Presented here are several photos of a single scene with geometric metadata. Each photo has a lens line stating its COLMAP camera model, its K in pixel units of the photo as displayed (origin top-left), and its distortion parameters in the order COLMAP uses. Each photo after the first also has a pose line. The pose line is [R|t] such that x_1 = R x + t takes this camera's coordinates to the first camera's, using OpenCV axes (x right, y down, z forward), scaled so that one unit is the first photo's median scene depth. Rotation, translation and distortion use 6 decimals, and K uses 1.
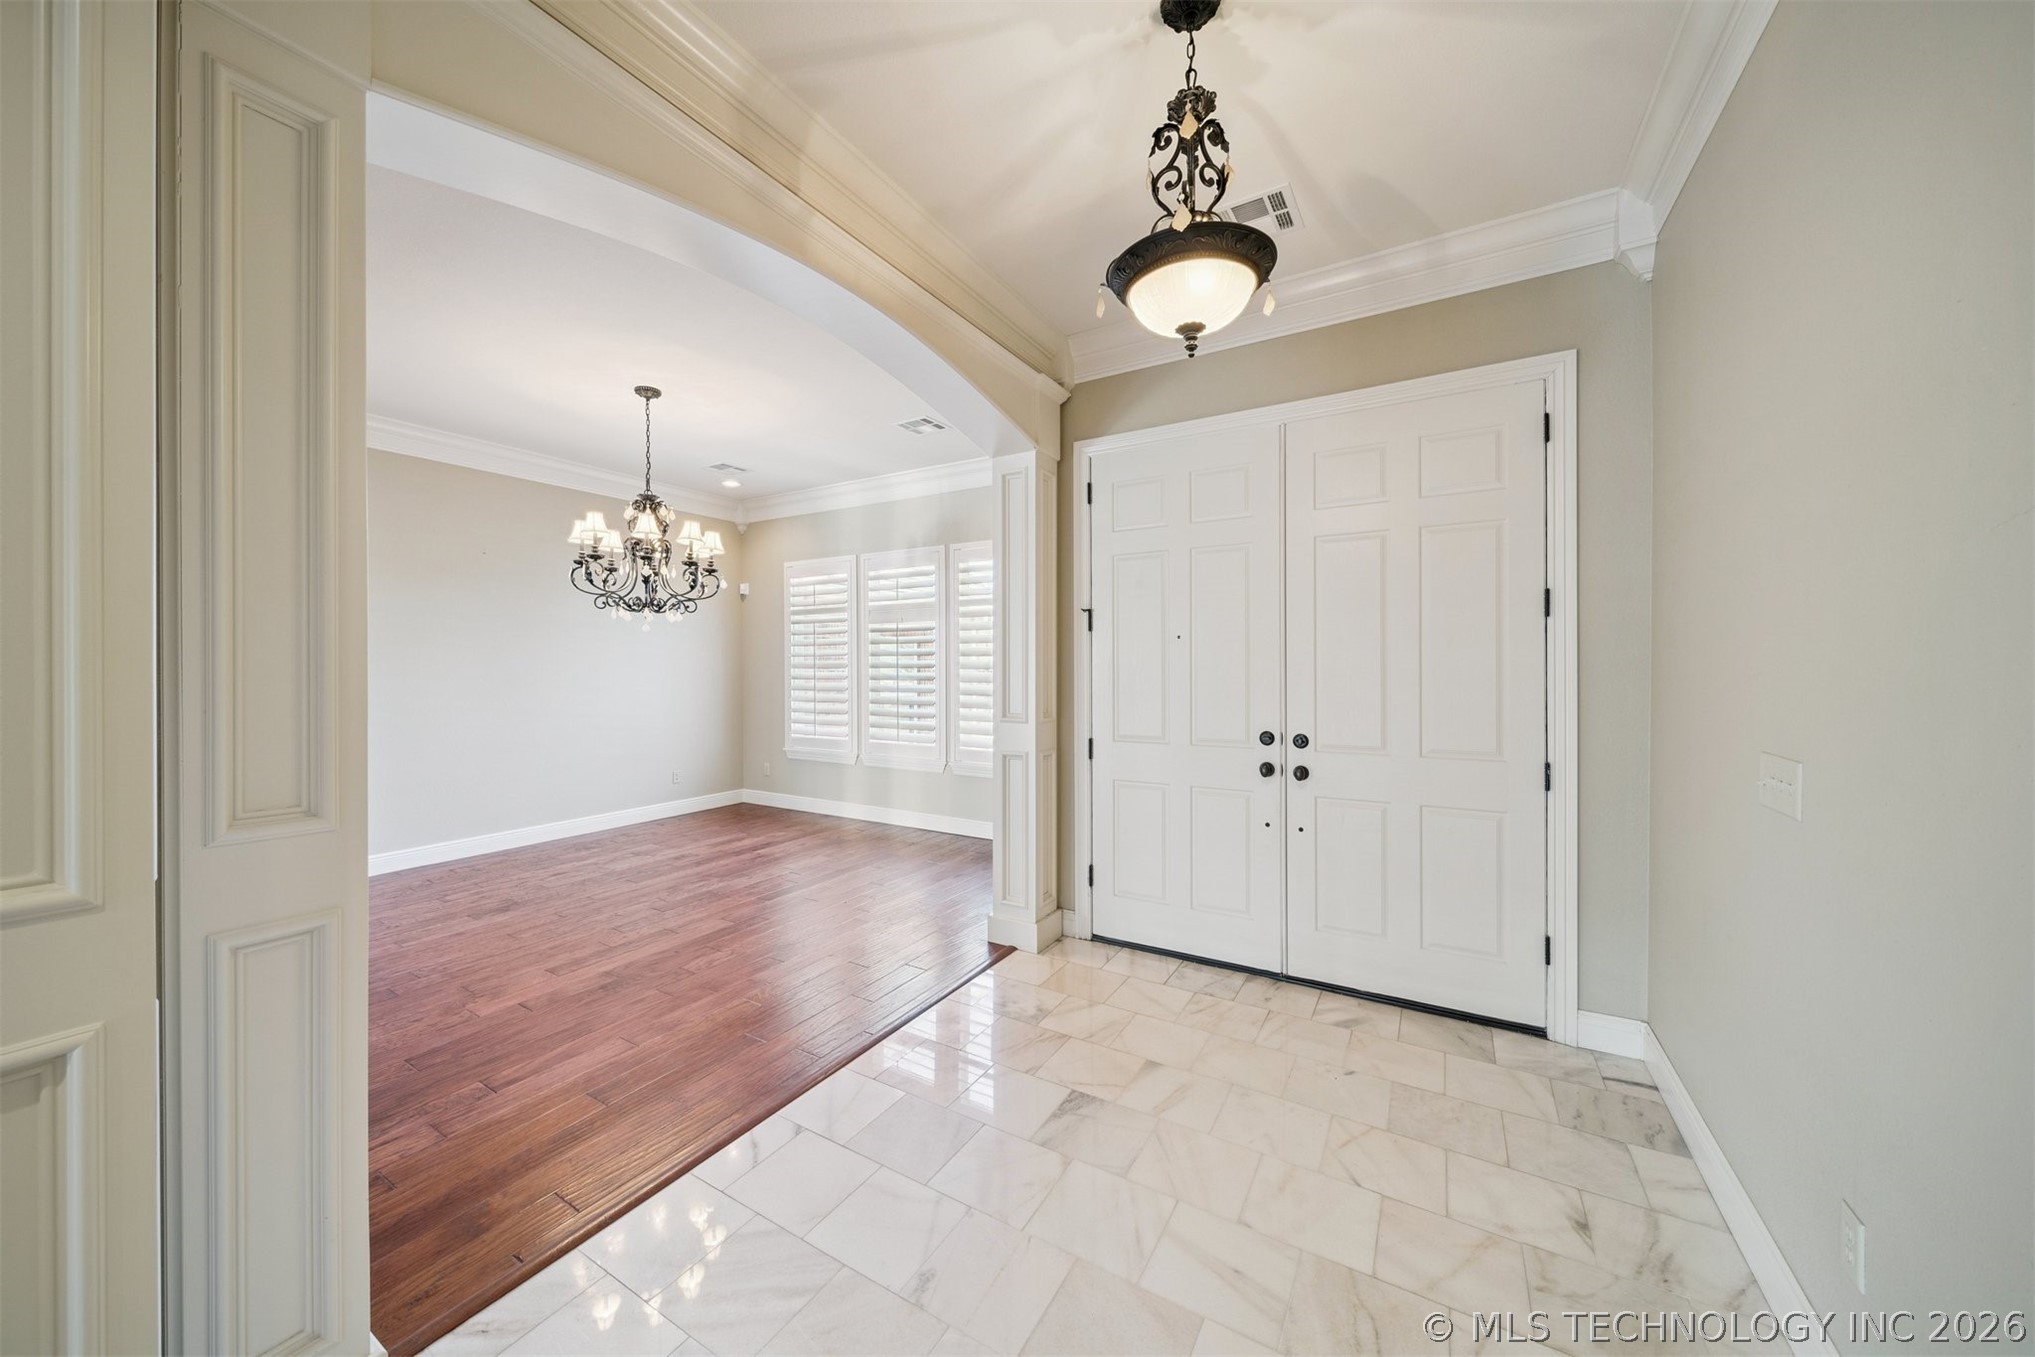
lens RADIAL K [[712.6, 0, 994.6], [0, 712.6, 672.4], [0, 0, 1]] dist [0.008008, -0.001372]
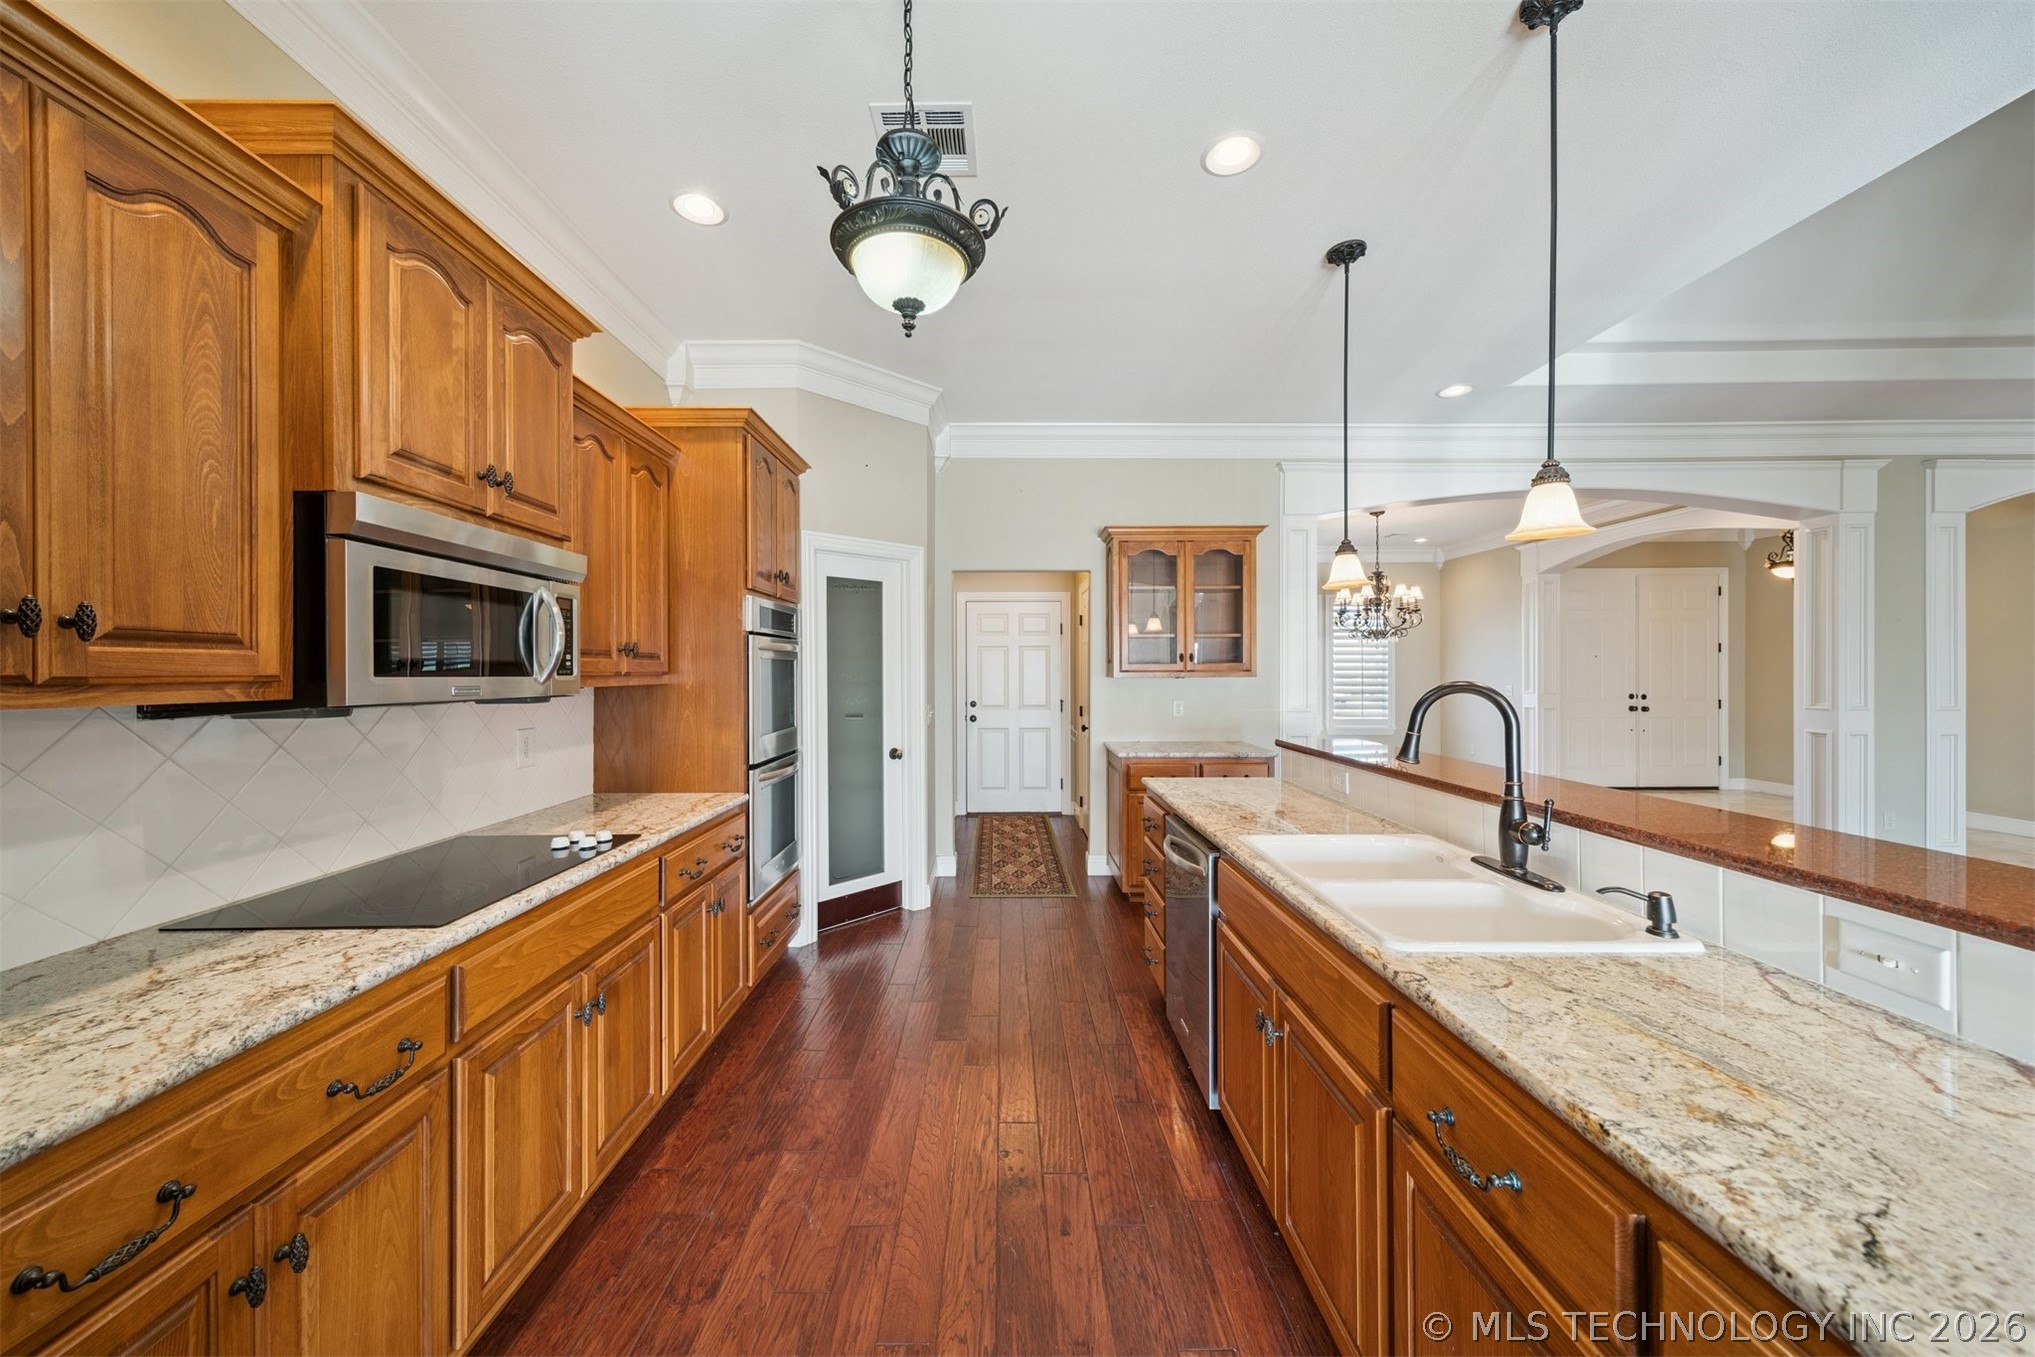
lens RADIAL K [[712.6, 0, 1005.0], [0, 712.6, 672.1], [0, 0, 1]] dist [0.008008, -0.001372]
pose [[0.849246, -0.003842, 0.527984, -2.447156], [0.005537, 0.999983, -0.001629, -0.003527], [-0.527969, 0.004307, 0.849253, 0.000936]]
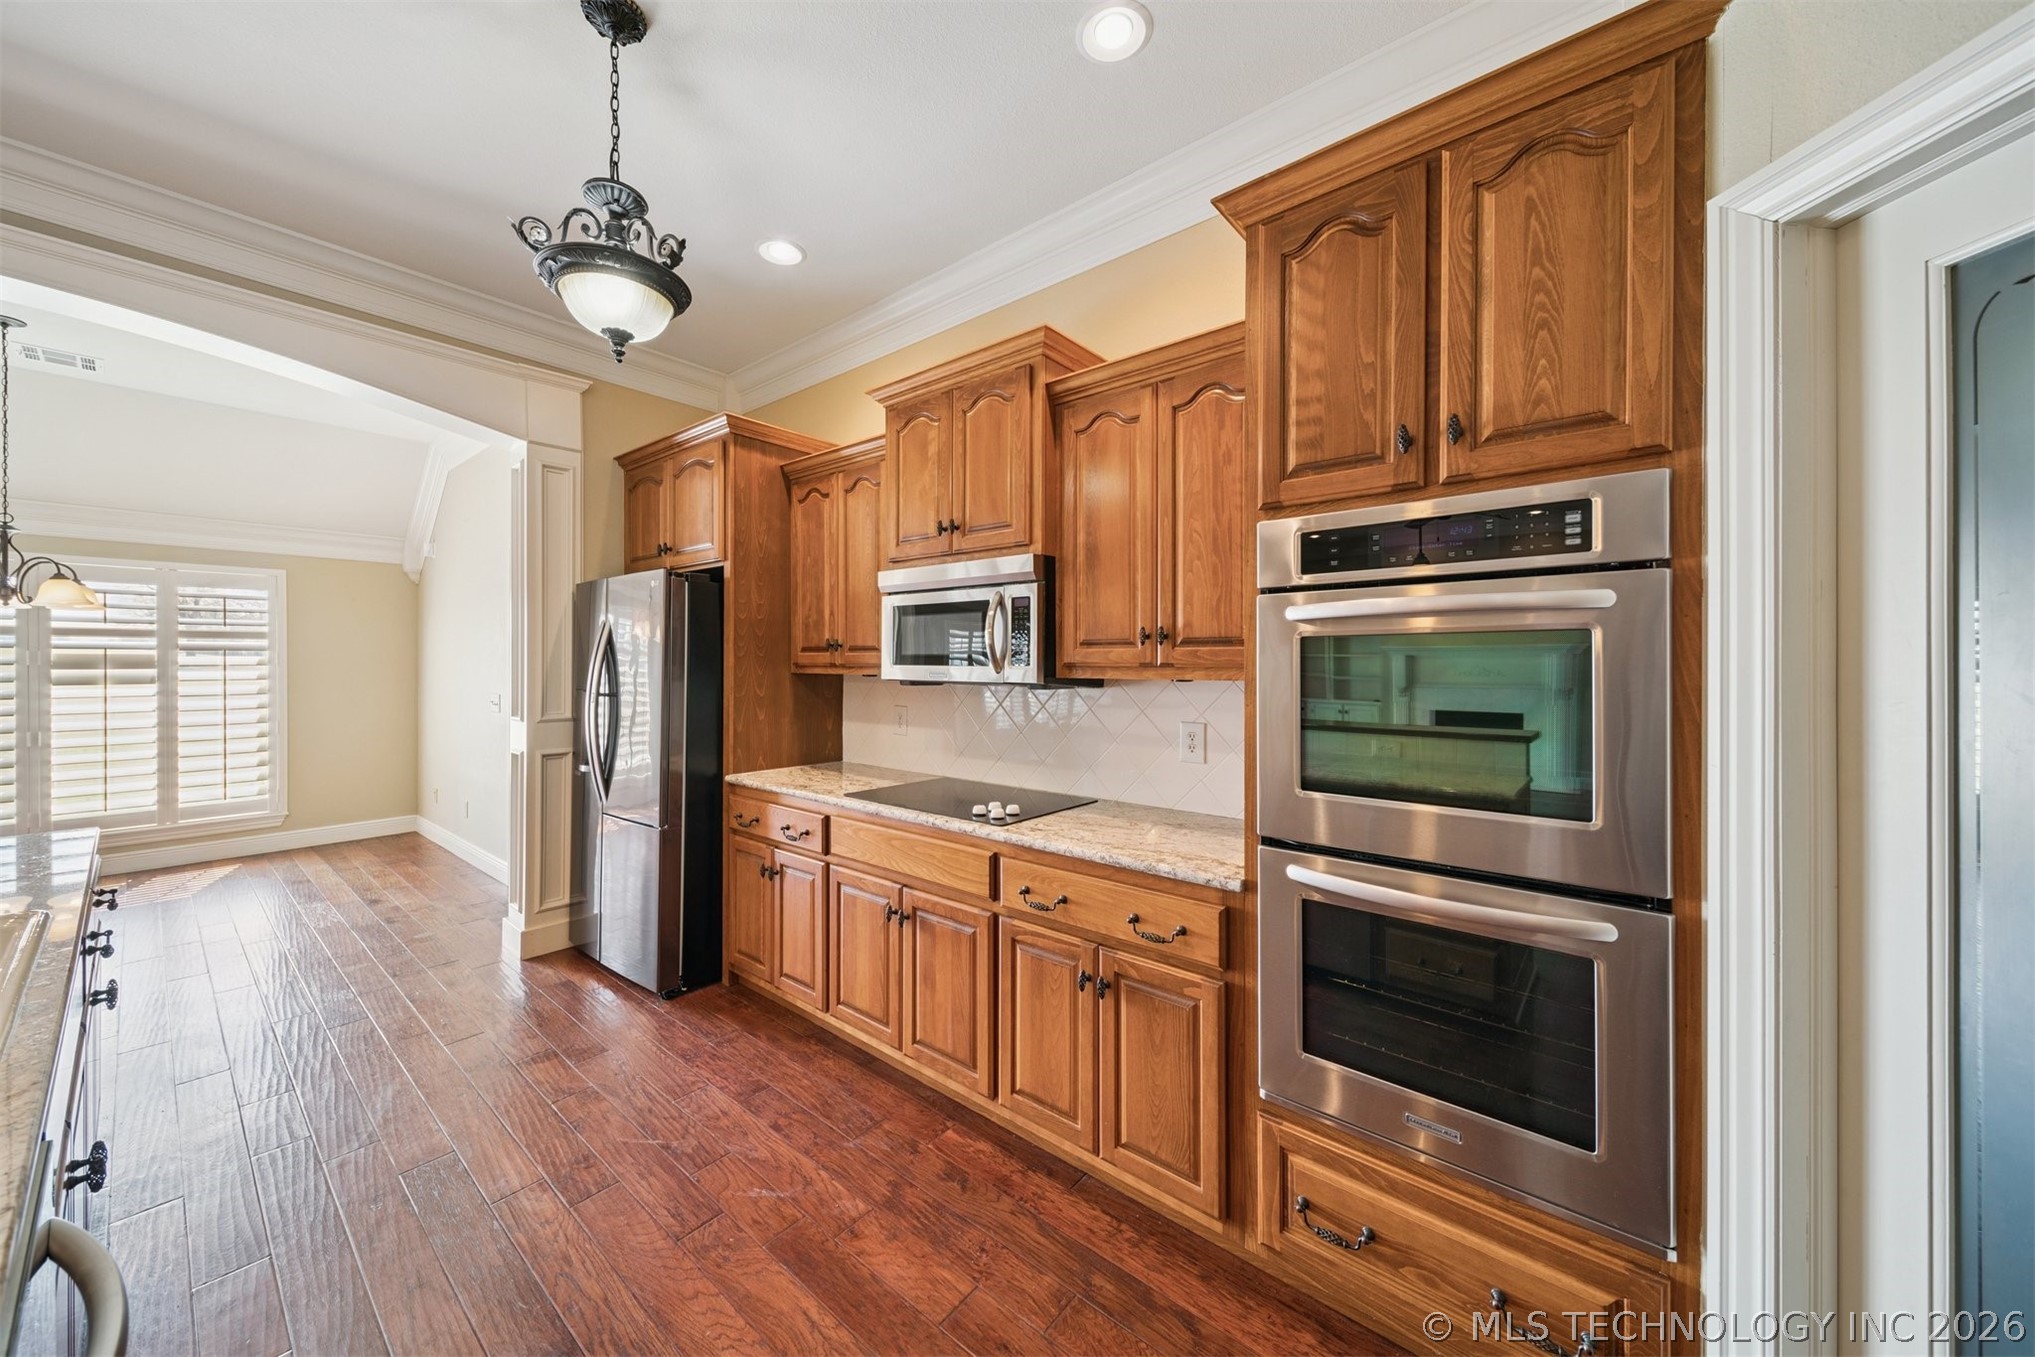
lens RADIAL K [[712.6, 0, 1002.4], [0, 712.6, 664.0], [0, 0, 1]] dist [0.008008, -0.001372]
pose [[-0.136446, -0.001242, -0.990647, -1.832323], [-0.007147, 0.999974, -0.000270, -0.004946], [0.990622, 0.007043, -0.136452, 0.712721]]
